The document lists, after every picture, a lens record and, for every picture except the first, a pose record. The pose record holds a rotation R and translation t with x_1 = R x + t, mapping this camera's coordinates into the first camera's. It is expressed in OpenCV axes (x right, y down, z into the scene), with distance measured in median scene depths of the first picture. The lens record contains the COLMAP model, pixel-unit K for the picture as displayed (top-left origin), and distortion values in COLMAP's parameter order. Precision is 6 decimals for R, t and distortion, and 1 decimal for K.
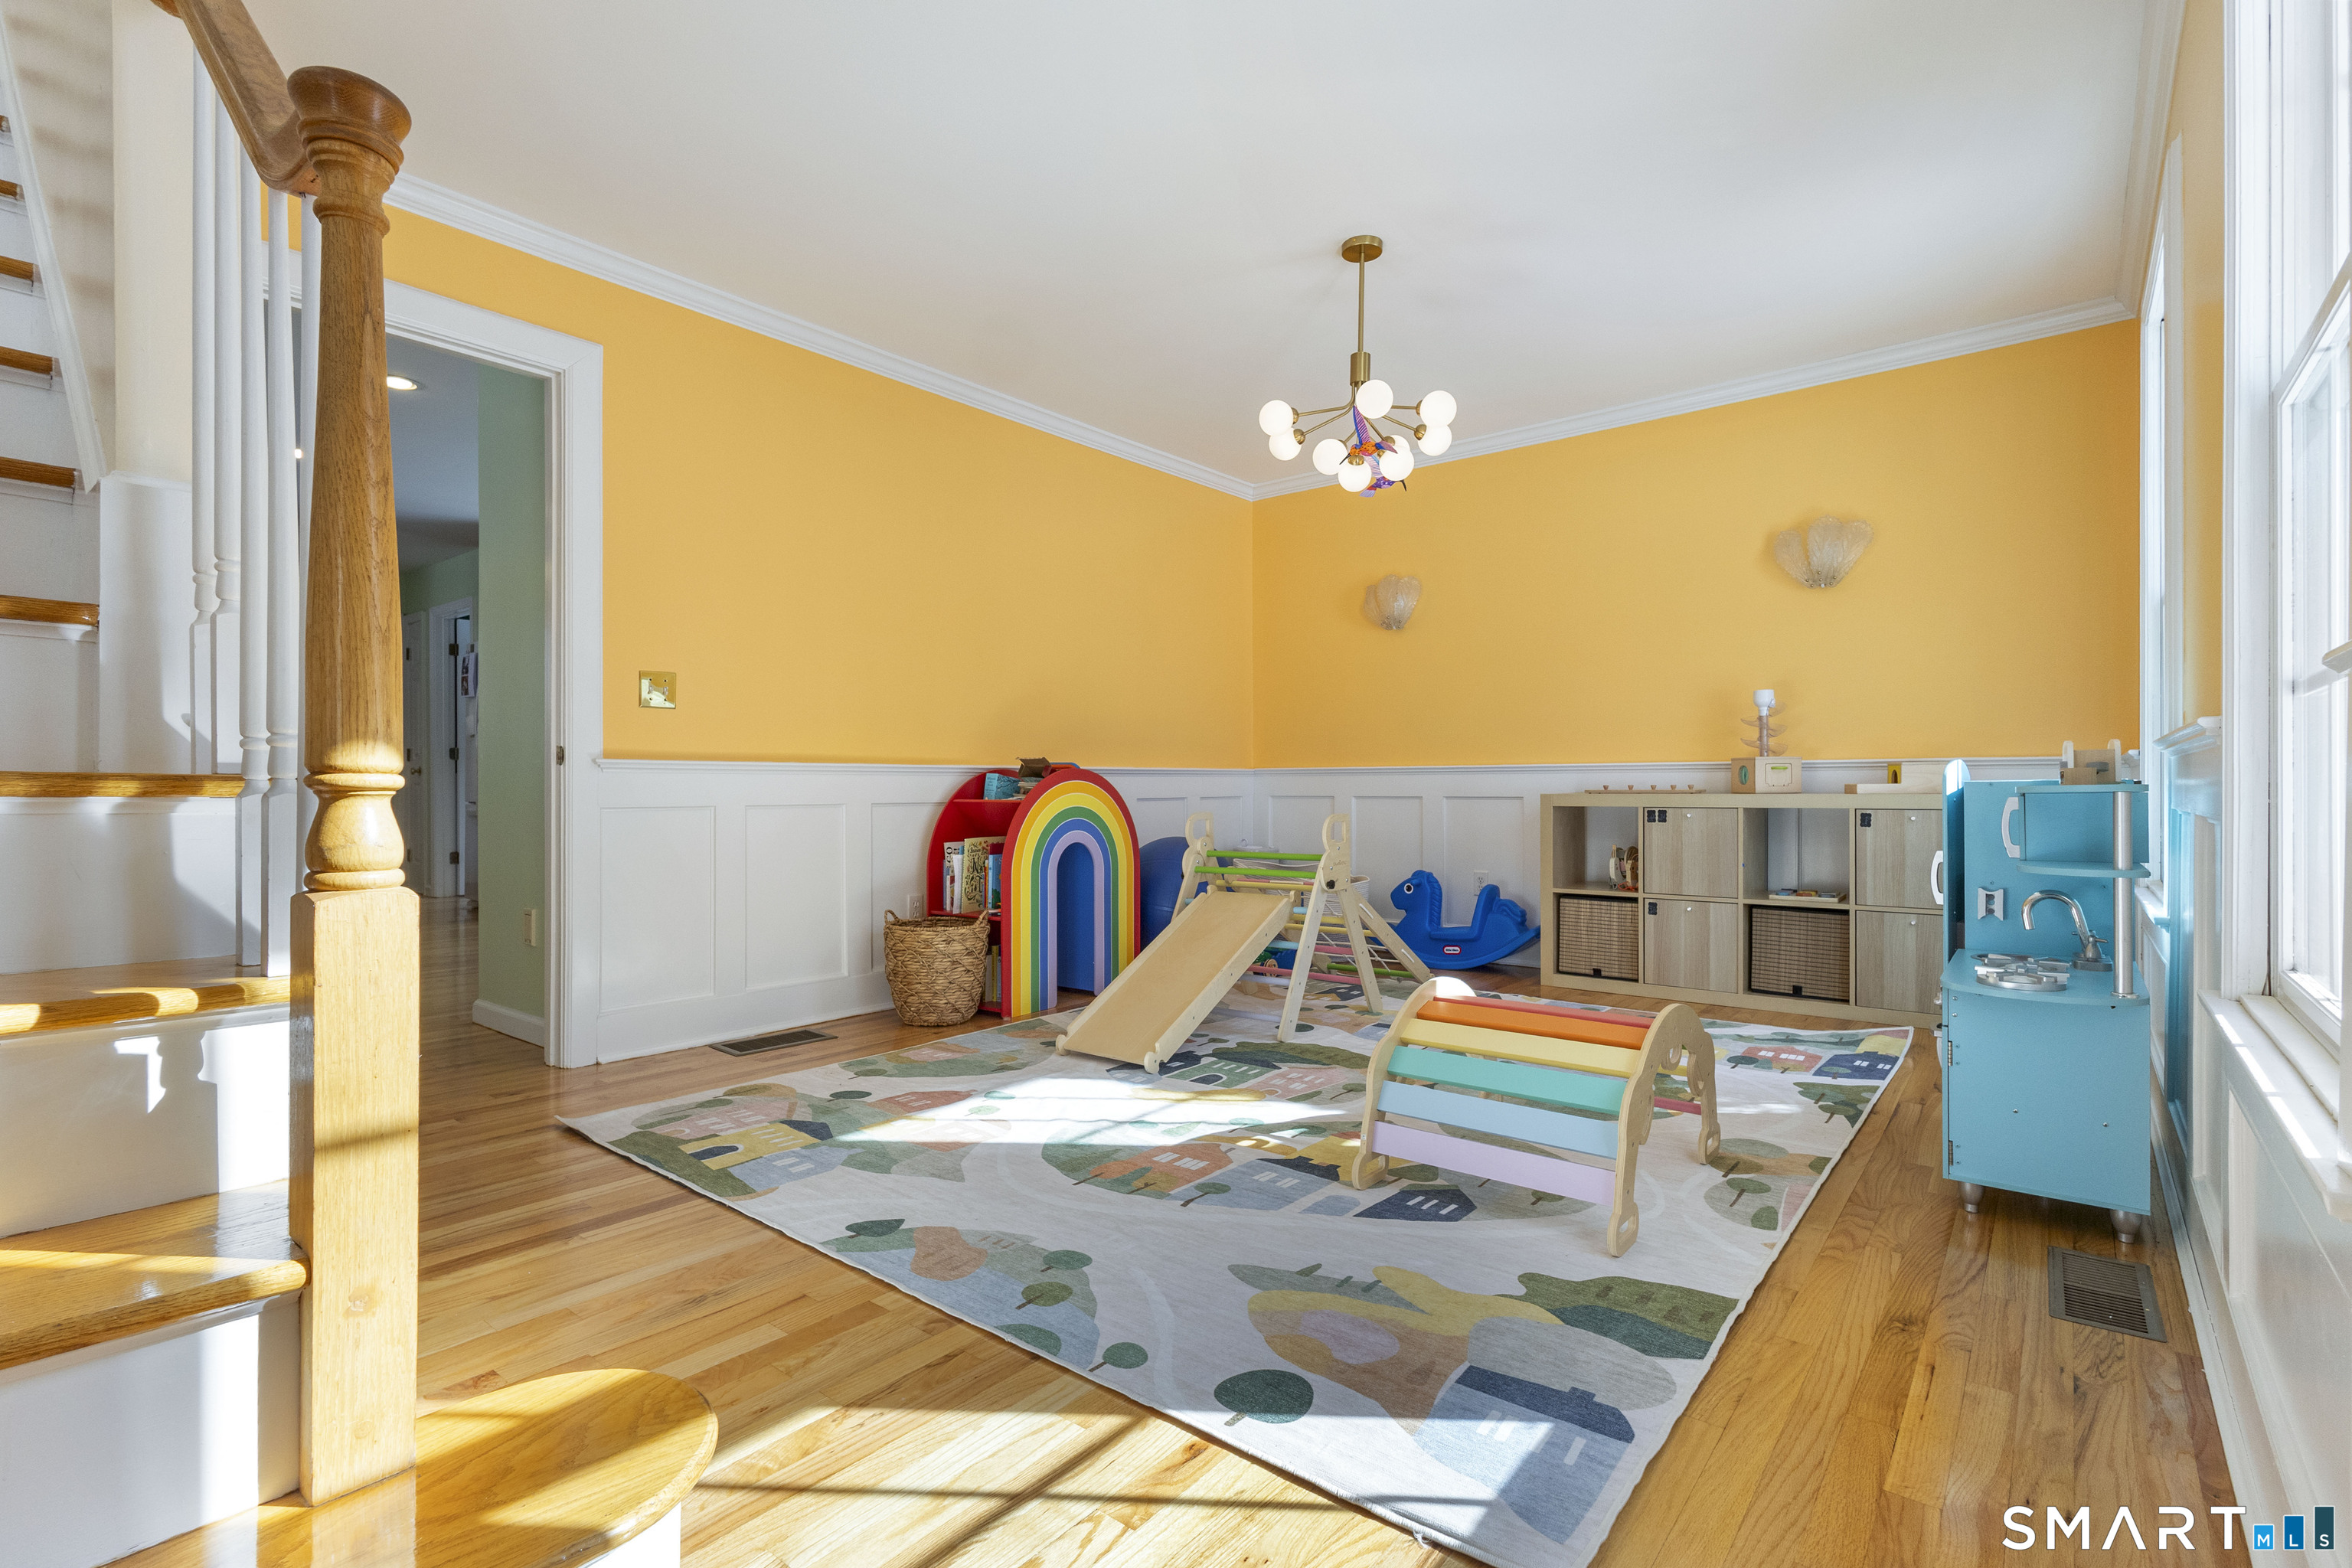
lens RADIAL K [[1104.3, 0, 1167.0], [0, 1104.3, 790.5], [0, 0, 1]] dist [0.001634, 0.000104]
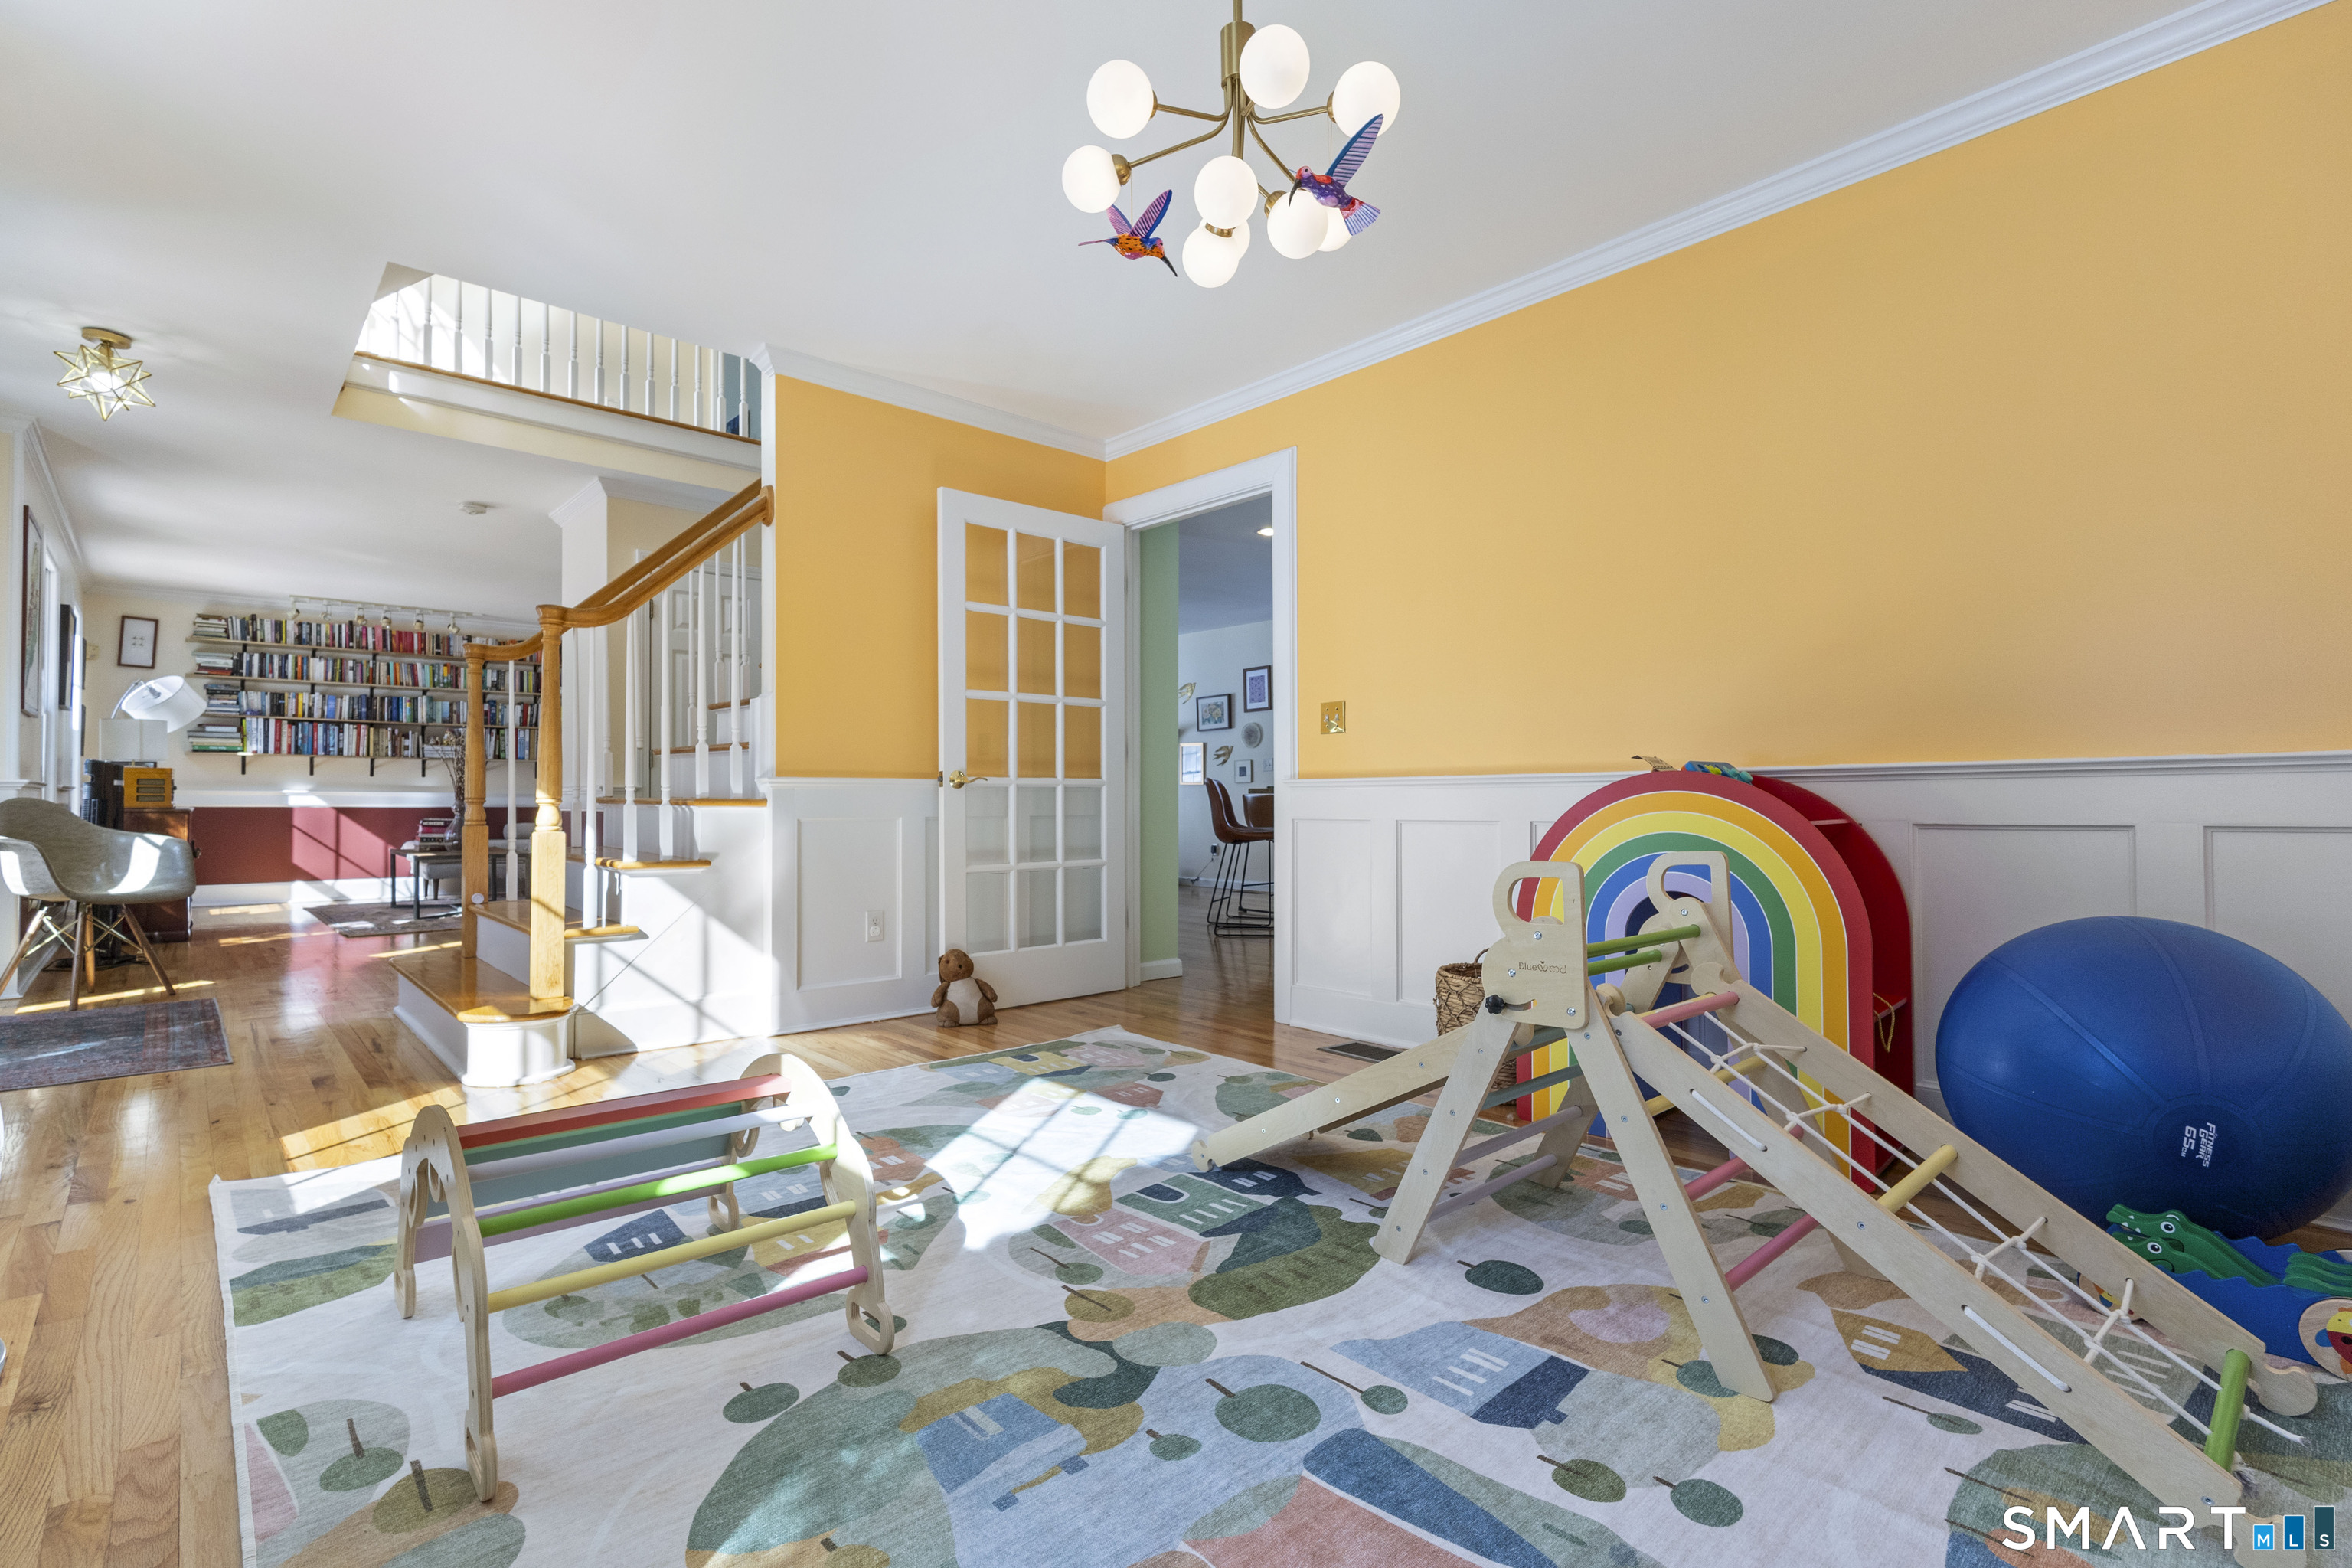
lens RADIAL K [[1104.3, 0, 1167.0], [0, 1104.3, 790.5], [0, 0, 1]] dist [0.001634, 0.000104]
pose [[-0.160939, -0.013504, -0.986872, 0.894722], [-0.002496, 0.999909, -0.013276, 0.001968], [0.986961, 0.000327, -0.160958, 1.301493]]
